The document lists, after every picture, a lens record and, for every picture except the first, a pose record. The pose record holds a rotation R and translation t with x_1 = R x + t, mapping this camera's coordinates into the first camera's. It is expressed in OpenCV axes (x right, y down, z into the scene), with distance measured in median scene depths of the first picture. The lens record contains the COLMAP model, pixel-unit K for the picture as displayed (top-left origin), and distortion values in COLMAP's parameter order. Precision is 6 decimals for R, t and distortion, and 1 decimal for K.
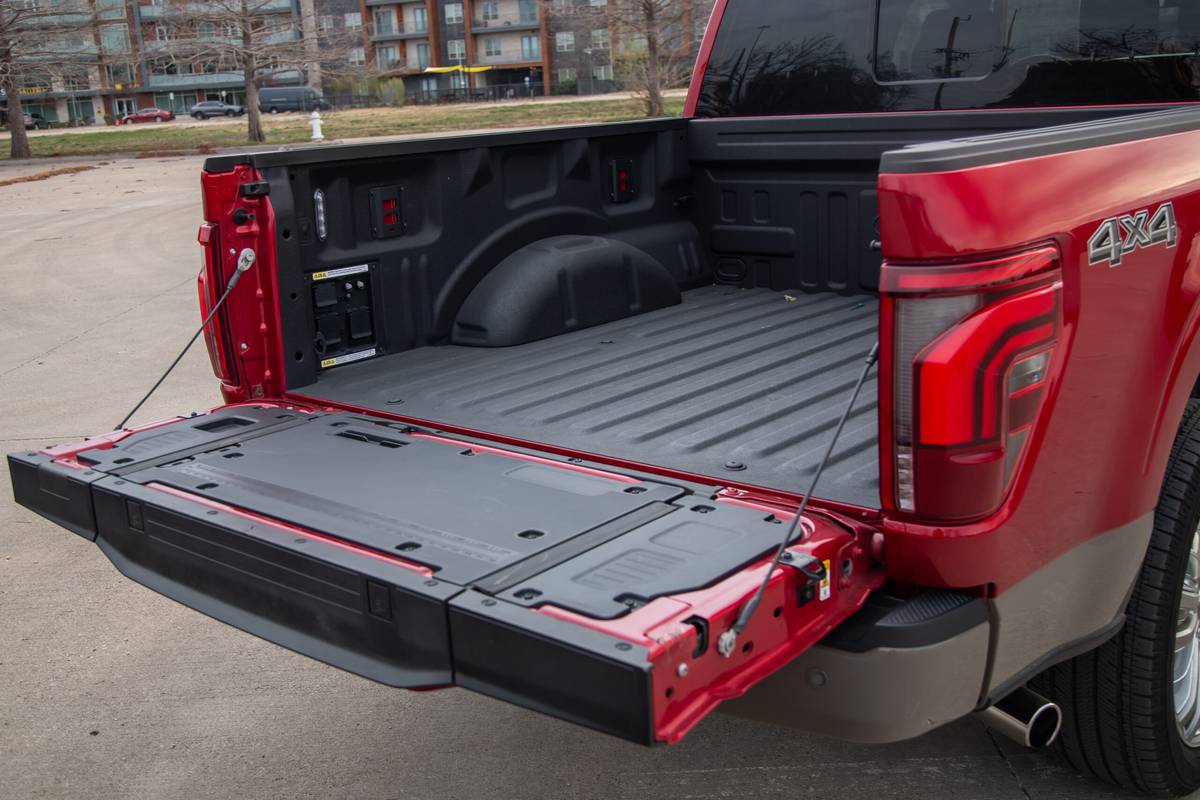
lens RADIAL K [[1260.6, 0, 565.4], [0, 1260.6, 387.2], [0, 0, 1]] dist [-0.002504, 0.024517]
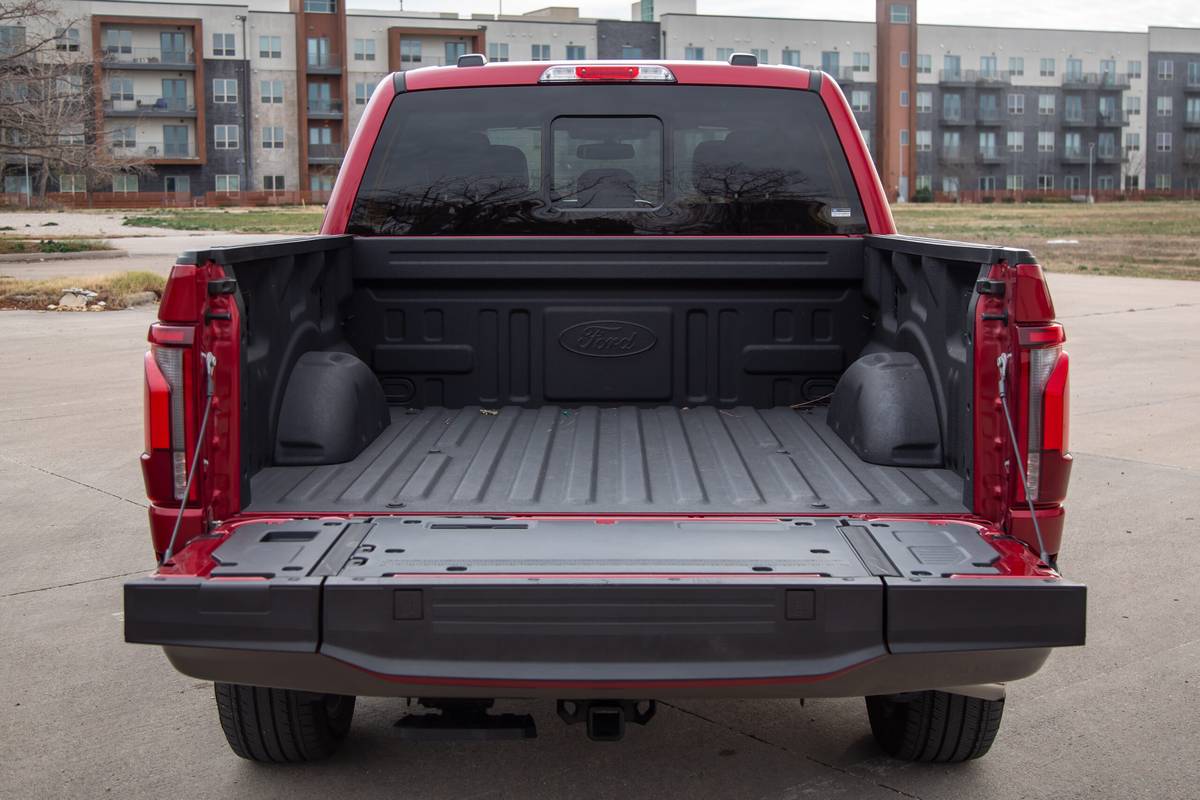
lens RADIAL K [[1595.9, 0, 602.7], [0, 1595.9, 314.0], [0, 0, 1]] dist [0.029120, 0.030982]
pose [[0.749755, 0.006750, 0.661681, -0.621342], [0.114054, 0.983664, -0.139270, 0.042255], [-0.651812, 0.179886, 0.736738, -0.021849]]
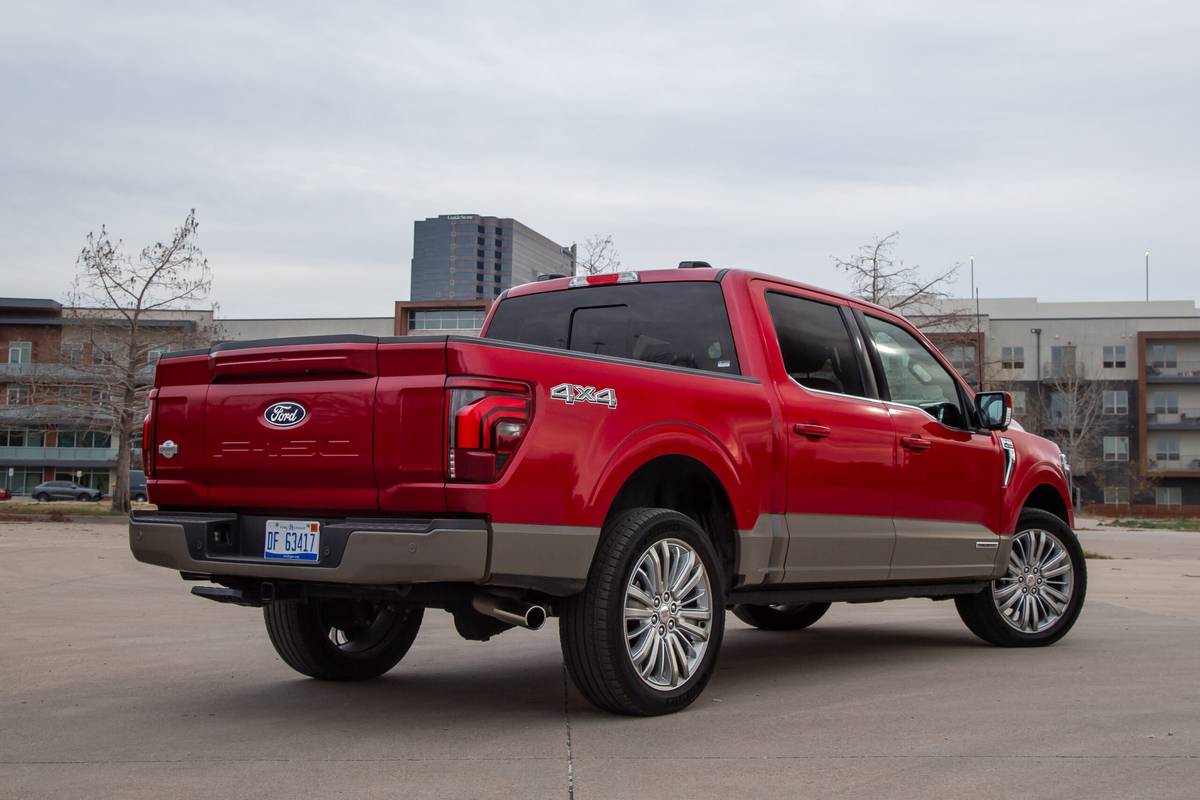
lens RADIAL K [[1612.4, 0, 633.0], [0, 1612.4, 357.6], [0, 0, 1]] dist [0.067461, 0.018942]
pose [[0.994247, 0.085047, 0.065120, 0.191646], [-0.059385, 0.943613, -0.325681, 0.427299], [-0.089147, 0.319940, 0.943235, -1.004495]]
